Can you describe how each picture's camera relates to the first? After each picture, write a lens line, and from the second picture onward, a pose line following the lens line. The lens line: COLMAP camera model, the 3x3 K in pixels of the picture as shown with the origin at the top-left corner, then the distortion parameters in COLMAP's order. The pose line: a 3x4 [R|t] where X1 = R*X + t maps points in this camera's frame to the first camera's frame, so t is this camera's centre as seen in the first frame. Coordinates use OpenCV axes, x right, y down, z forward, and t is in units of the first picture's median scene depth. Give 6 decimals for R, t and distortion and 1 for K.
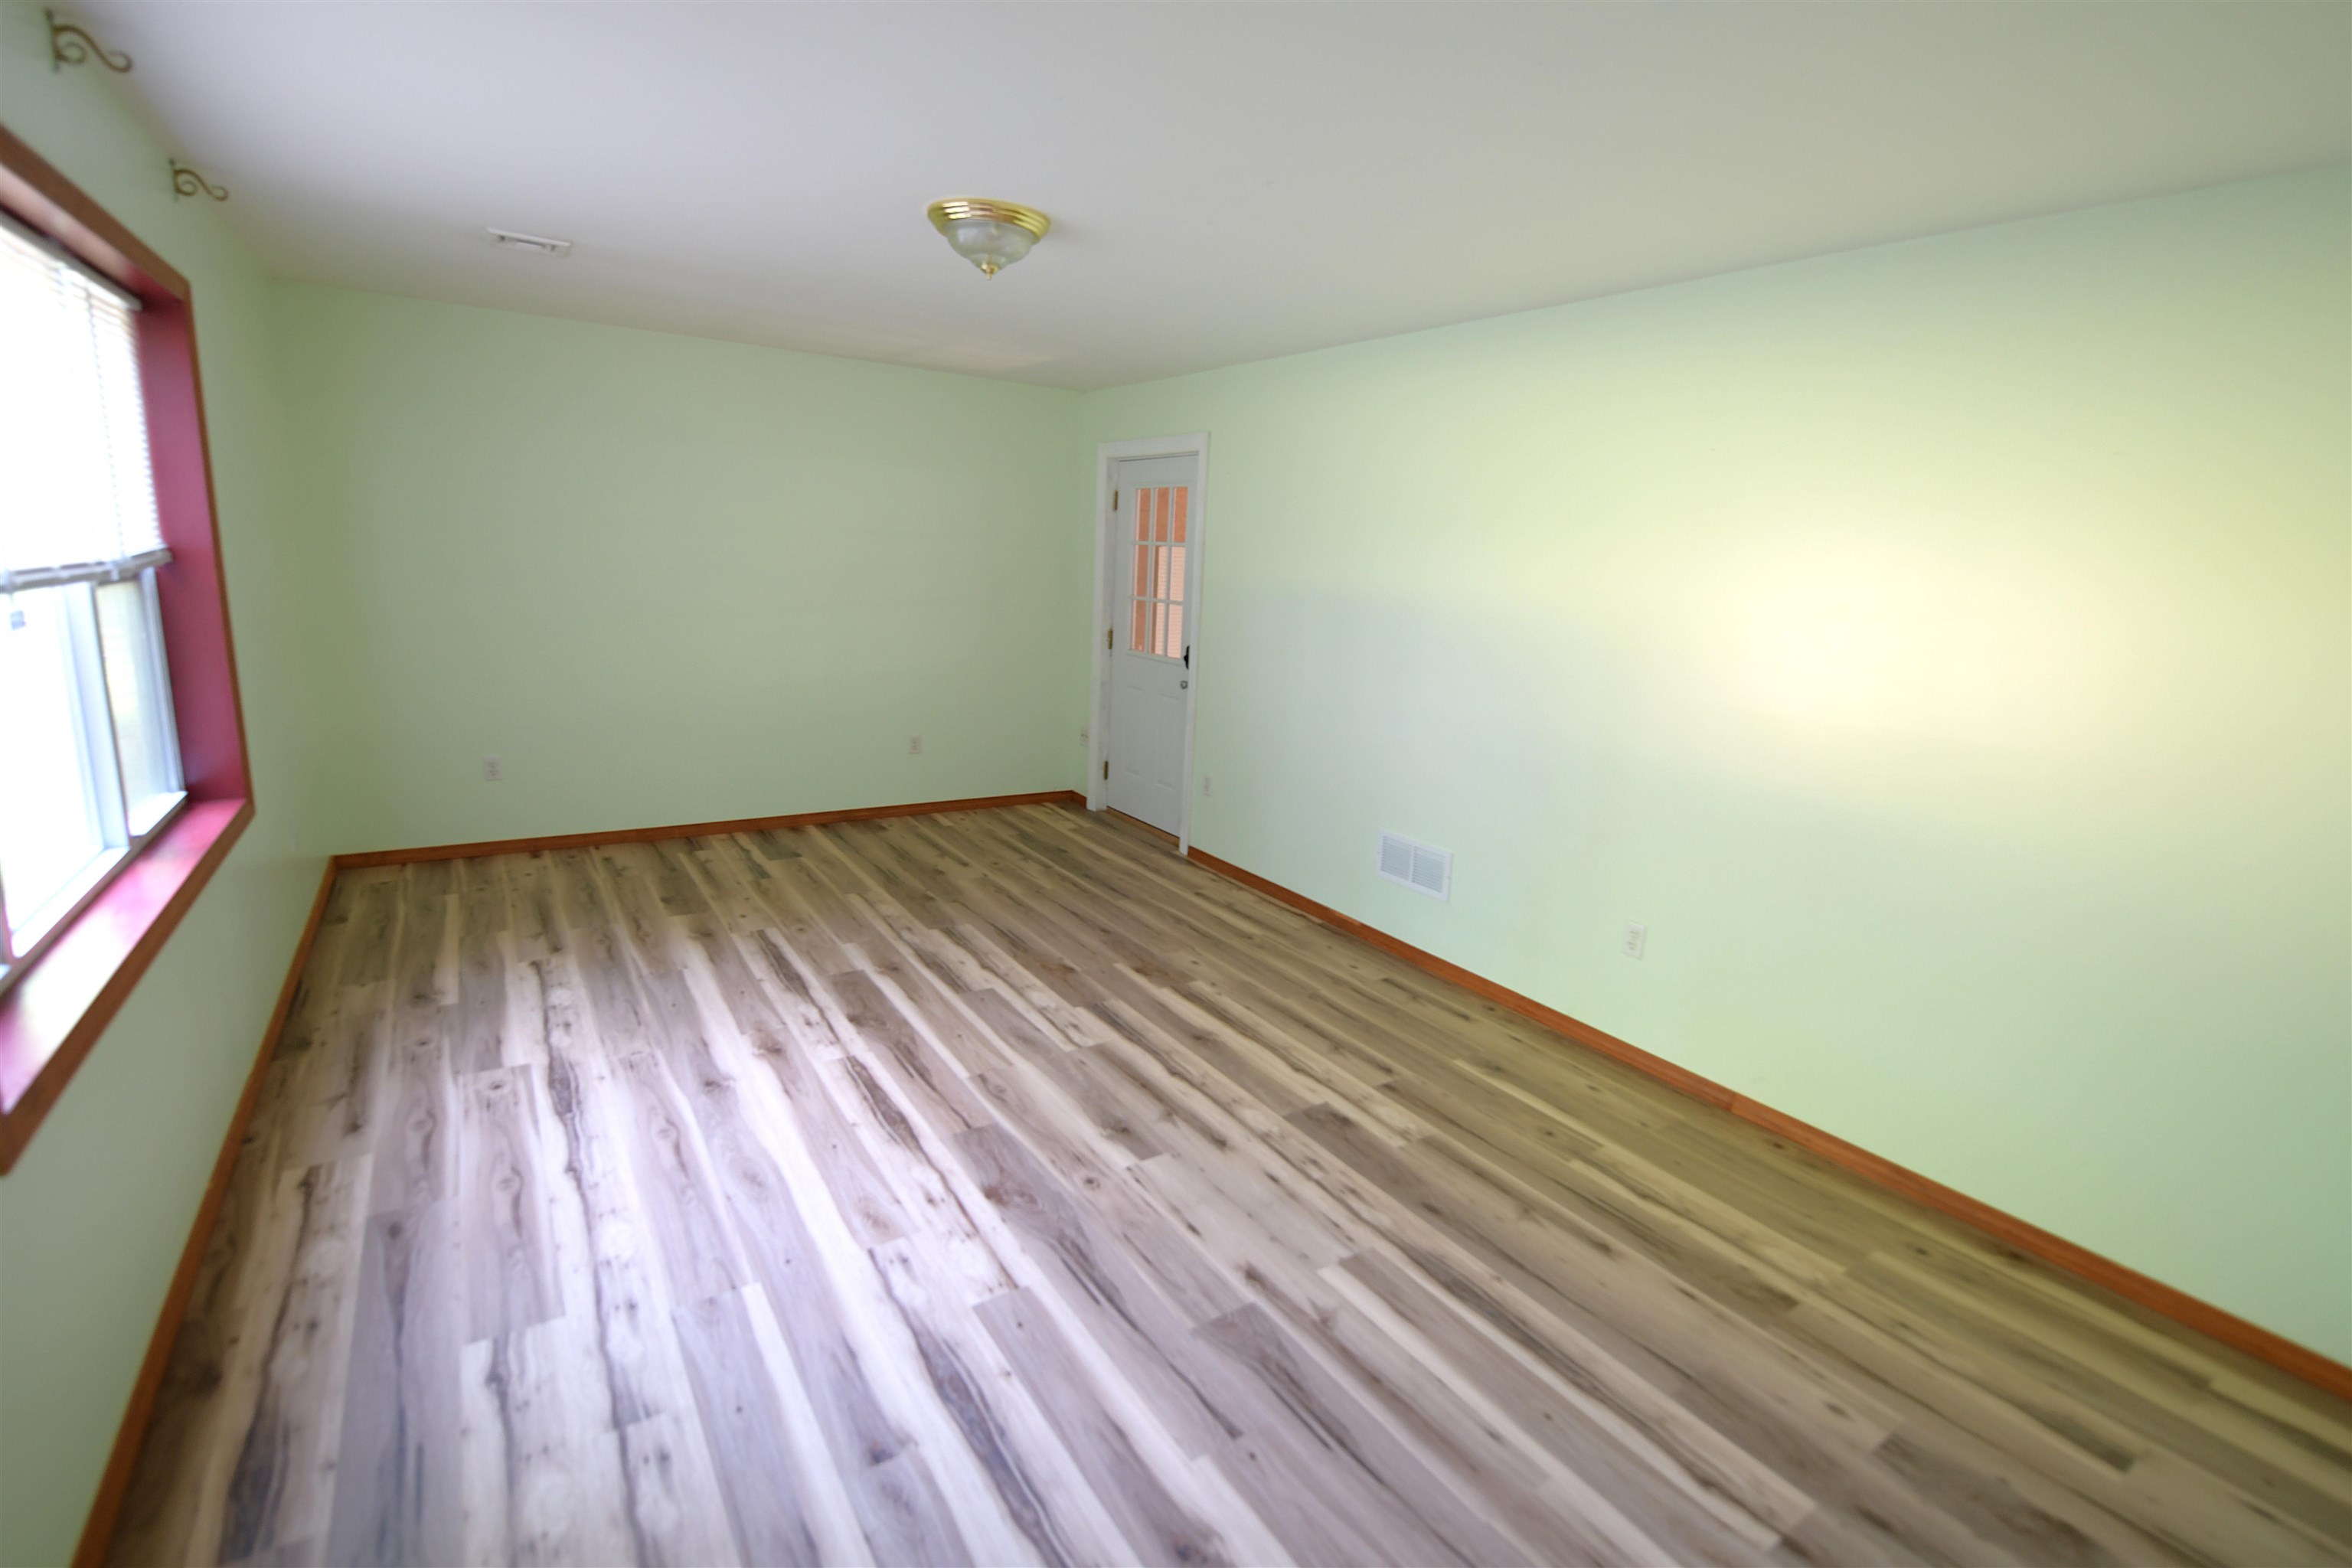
lens RADIAL K [[1016.9, 0, 1179.9], [0, 1016.9, 777.7], [0, 0, 1]] dist [-0.018227, -0.001752]
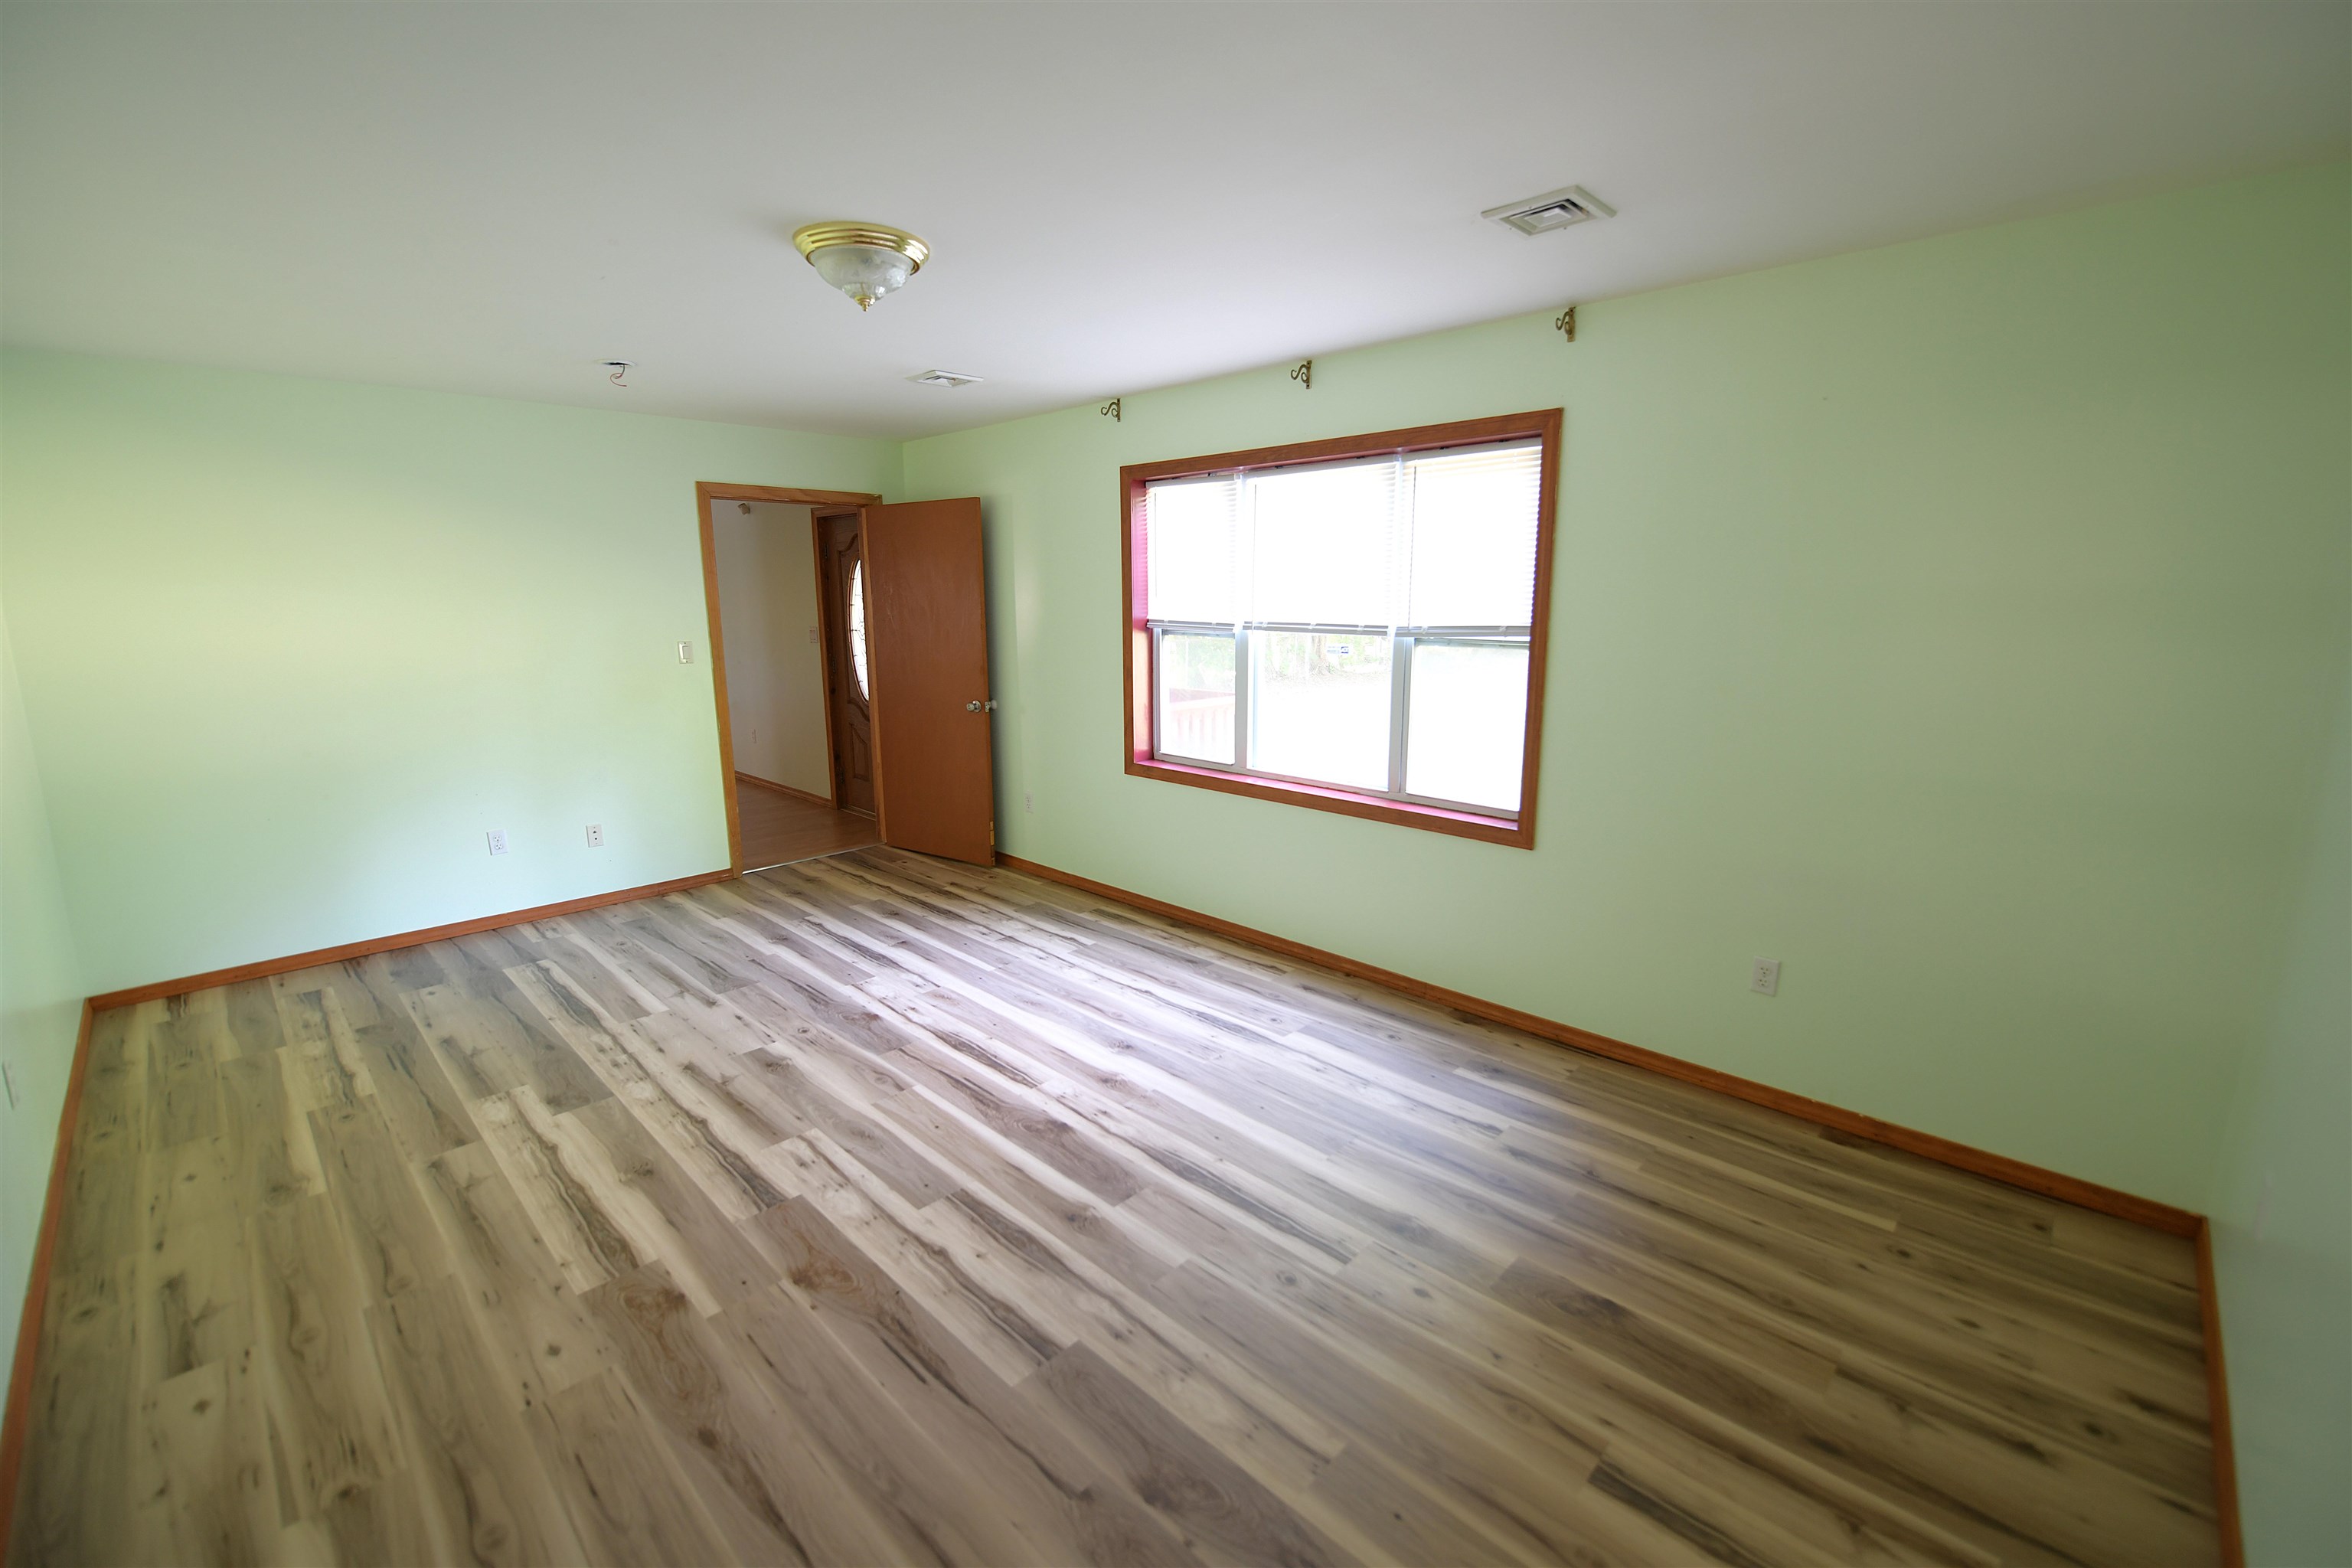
lens RADIAL K [[1016.9, 0, 1183.9], [0, 1016.9, 789.6], [0, 0, 1]] dist [-0.018227, -0.001752]
pose [[-0.978342, -0.012676, -0.206605, -0.259794], [-0.093445, 0.917673, 0.386193, -0.428965], [0.184700, 0.397135, -0.898982, 1.869218]]
